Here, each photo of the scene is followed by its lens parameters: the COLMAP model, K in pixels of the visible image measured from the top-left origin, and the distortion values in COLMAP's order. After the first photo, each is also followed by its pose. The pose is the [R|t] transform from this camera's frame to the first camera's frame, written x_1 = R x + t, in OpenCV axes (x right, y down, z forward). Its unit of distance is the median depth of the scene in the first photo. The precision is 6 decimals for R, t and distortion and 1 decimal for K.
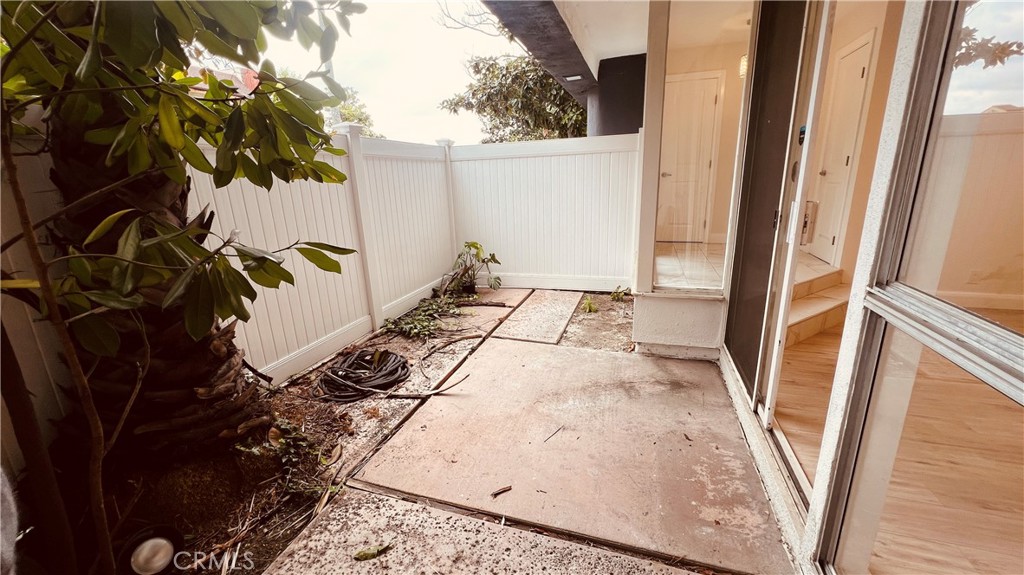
lens RADIAL K [[407.8, 0, 511.0], [0, 407.8, 289.2], [0, 0, 1]] dist [-0.000171, 0.000095]
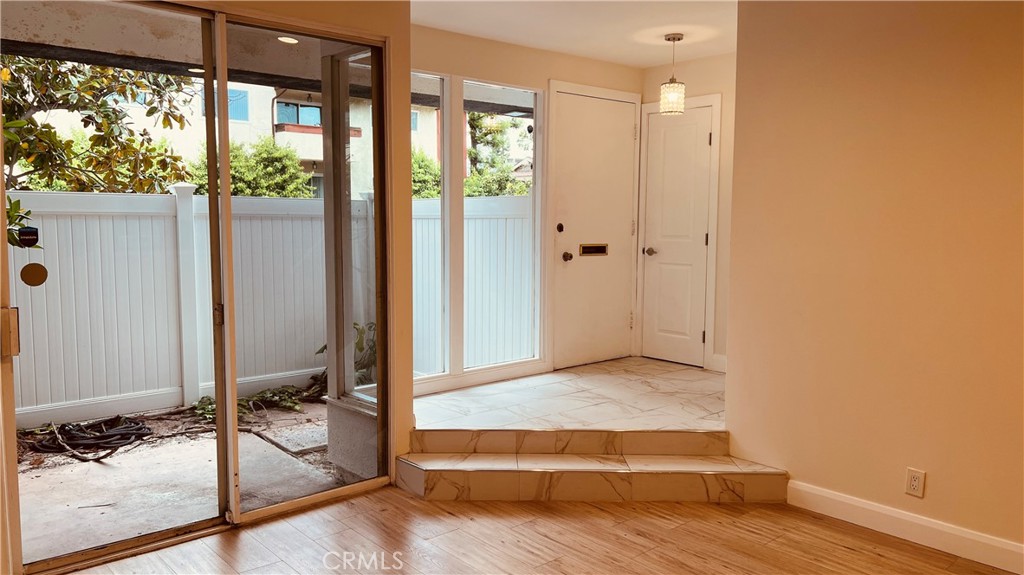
lens RADIAL K [[763.6, 0, 513.0], [0, 763.6, 286.4], [0, 0, 1]] dist [0.002831, 0.001371]
pose [[0.861567, 0.081394, -0.501077, 1.360503], [-0.166442, 0.977792, -0.127355, -0.075739], [0.479583, 0.193125, 0.855981, -0.161724]]
